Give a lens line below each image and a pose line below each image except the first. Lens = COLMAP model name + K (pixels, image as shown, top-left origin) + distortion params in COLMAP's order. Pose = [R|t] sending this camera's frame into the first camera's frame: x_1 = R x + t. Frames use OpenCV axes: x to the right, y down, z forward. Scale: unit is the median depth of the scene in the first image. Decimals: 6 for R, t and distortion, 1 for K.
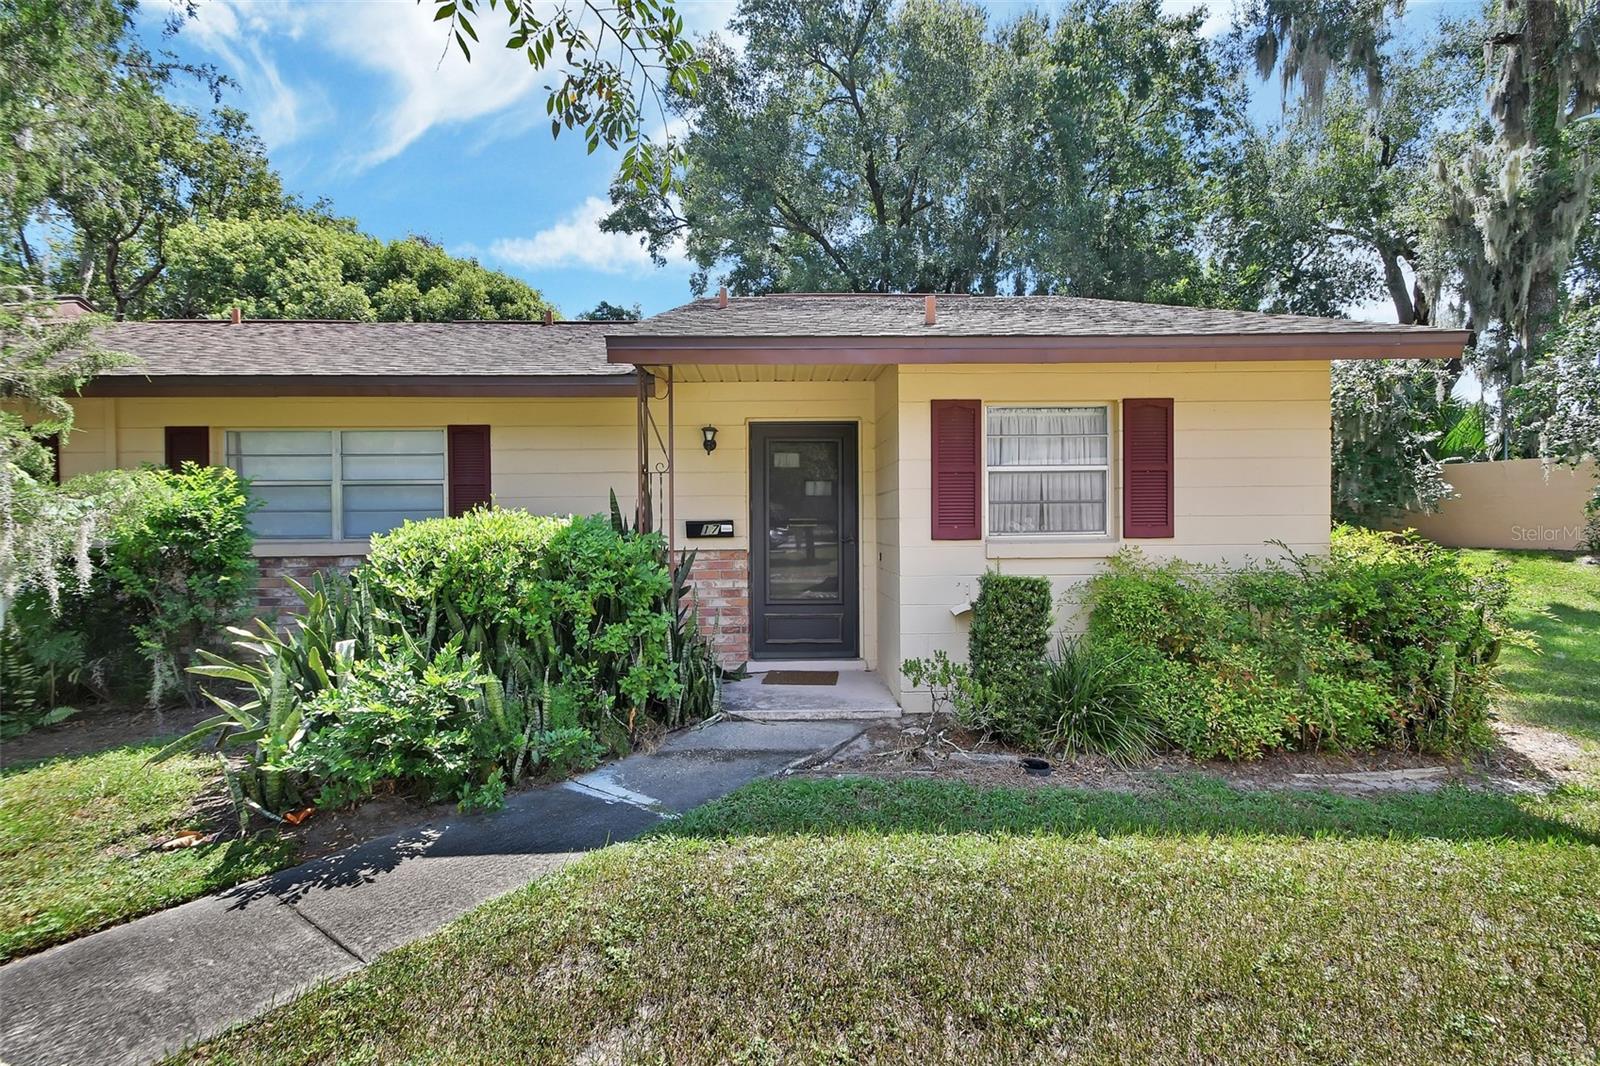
lens RADIAL K [[729.8, 0, 792.5], [0, 729.8, 526.4], [0, 0, 1]] dist [0.028618, -0.015531]
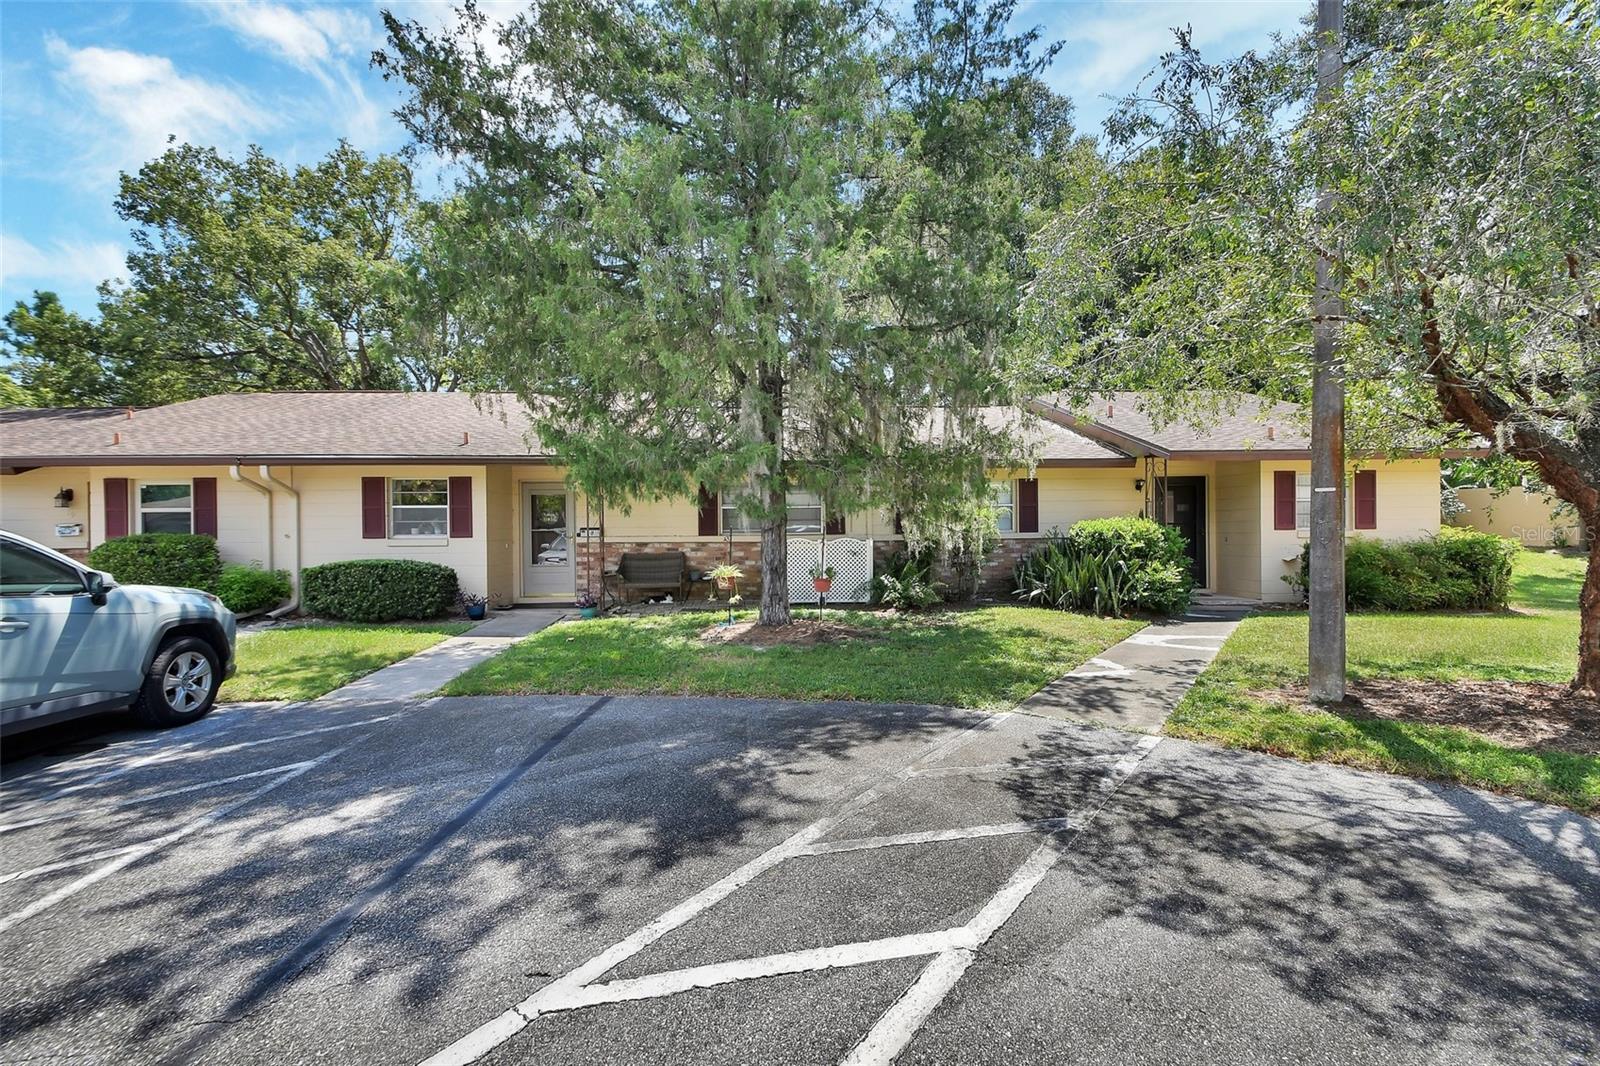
lens RADIAL K [[729.8, 0, 792.5], [0, 729.8, 526.4], [0, 0, 1]] dist [0.028618, -0.015531]
pose [[0.999907, 0.001703, 0.013522, -1.470674], [-0.001458, 0.999835, -0.018121, 0.055778], [-0.013551, 0.018100, 0.999744, -1.433168]]
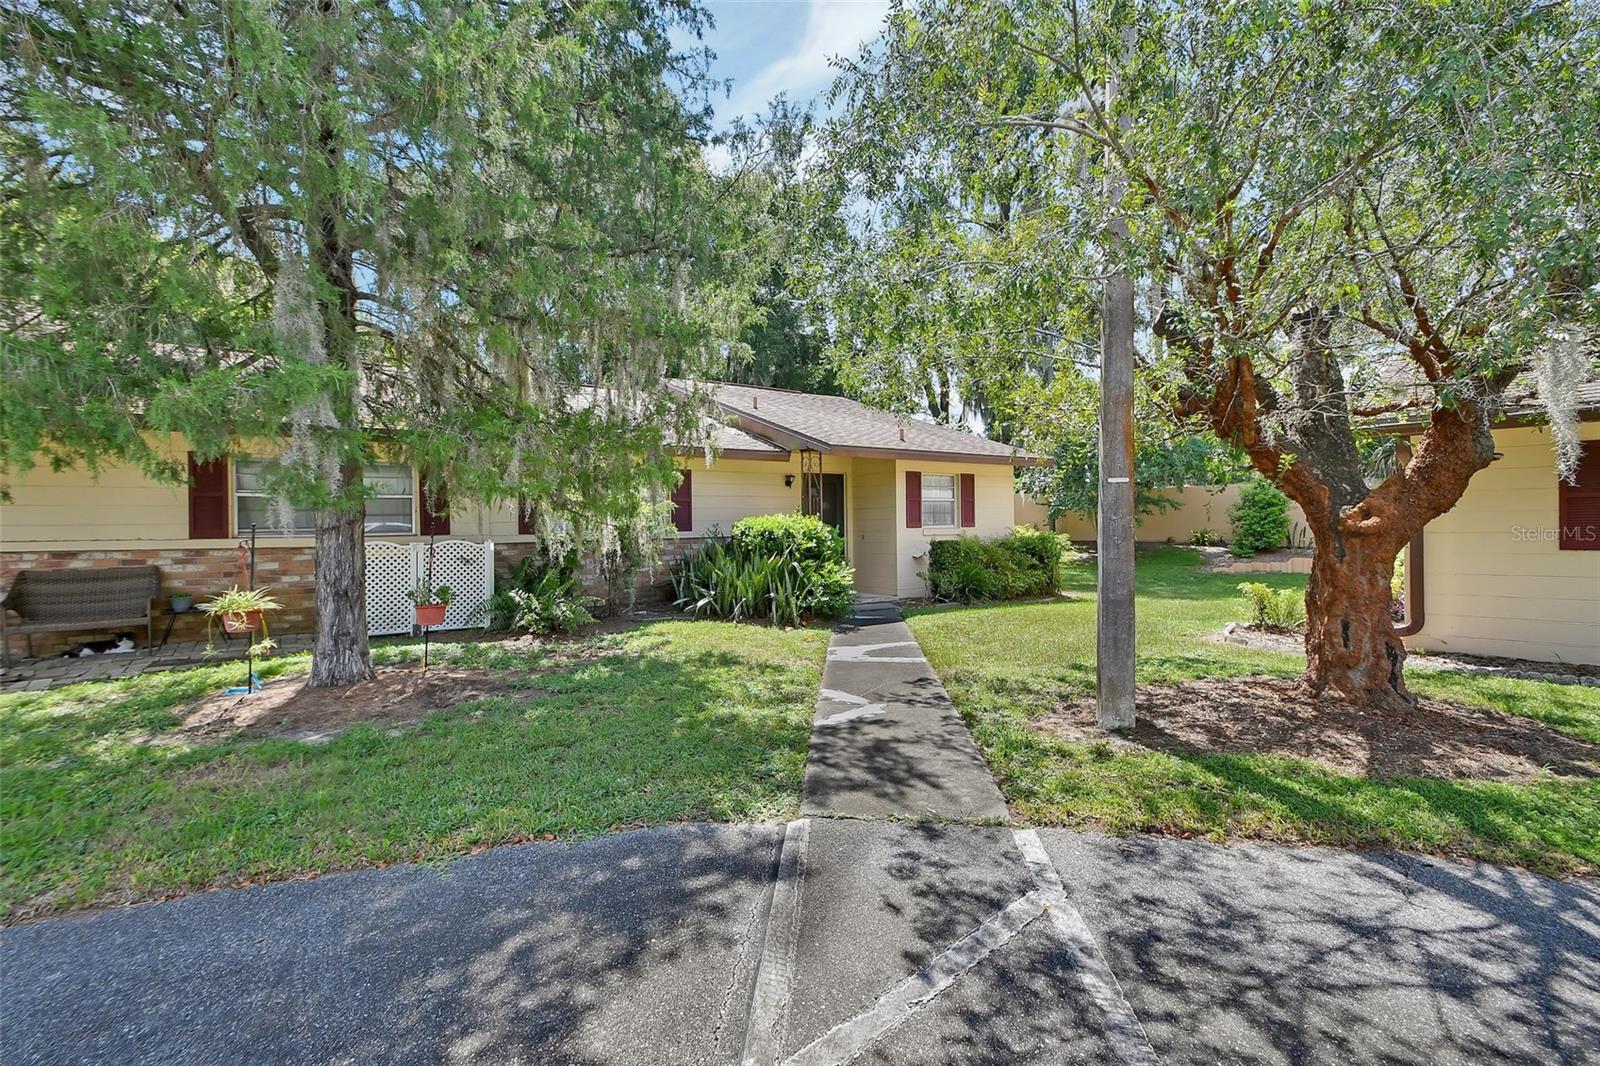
lens RADIAL K [[729.8, 0, 792.5], [0, 729.8, 526.4], [0, 0, 1]] dist [0.028618, -0.015531]
pose [[0.848137, 0.001132, 0.529776, -1.503399], [0.008034, 0.999855, -0.014998, 0.050178], [-0.529716, 0.016977, 0.848005, -0.930291]]
